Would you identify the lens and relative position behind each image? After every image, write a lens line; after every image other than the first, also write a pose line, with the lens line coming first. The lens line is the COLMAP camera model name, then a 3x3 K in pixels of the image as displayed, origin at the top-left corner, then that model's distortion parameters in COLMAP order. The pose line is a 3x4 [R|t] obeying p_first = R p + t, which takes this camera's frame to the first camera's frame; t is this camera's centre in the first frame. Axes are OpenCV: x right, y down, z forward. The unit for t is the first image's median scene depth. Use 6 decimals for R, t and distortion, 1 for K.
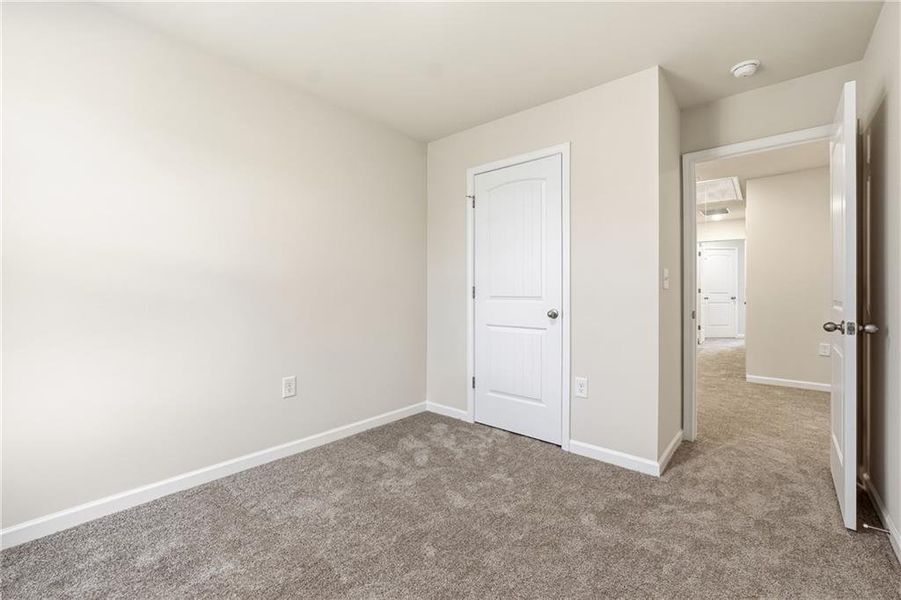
lens RADIAL K [[382.2, 0, 448.9], [0, 382.2, 296.9], [0, 0, 1]] dist [0.001367, 0.000811]
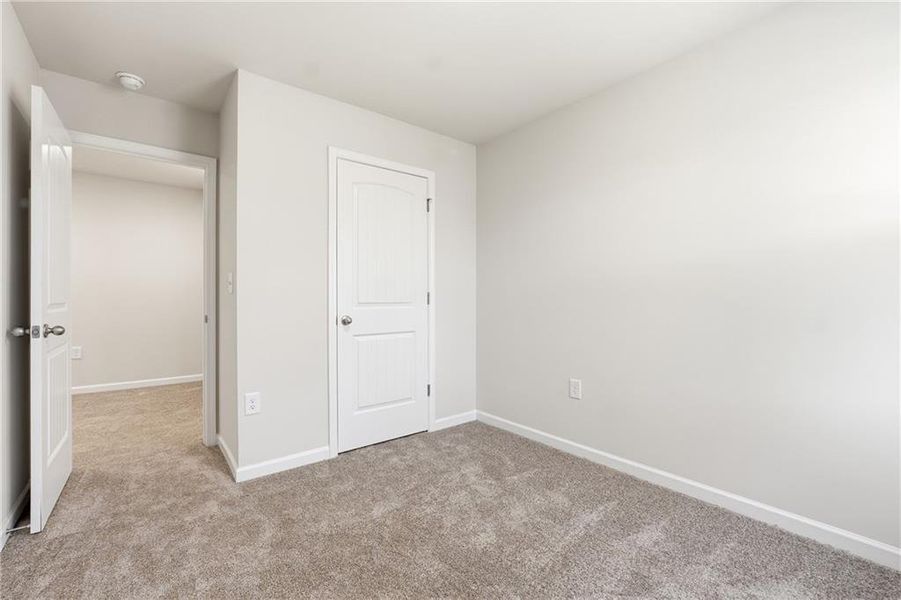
lens RADIAL K [[382.2, 0, 448.9], [0, 382.2, 296.9], [0, 0, 1]] dist [0.001367, 0.000811]
pose [[0.186041, 0.002048, 0.982540, -0.763494], [0.007876, 0.999963, -0.003576, -0.011259], [-0.982510, 0.008404, 0.186018, 0.649462]]
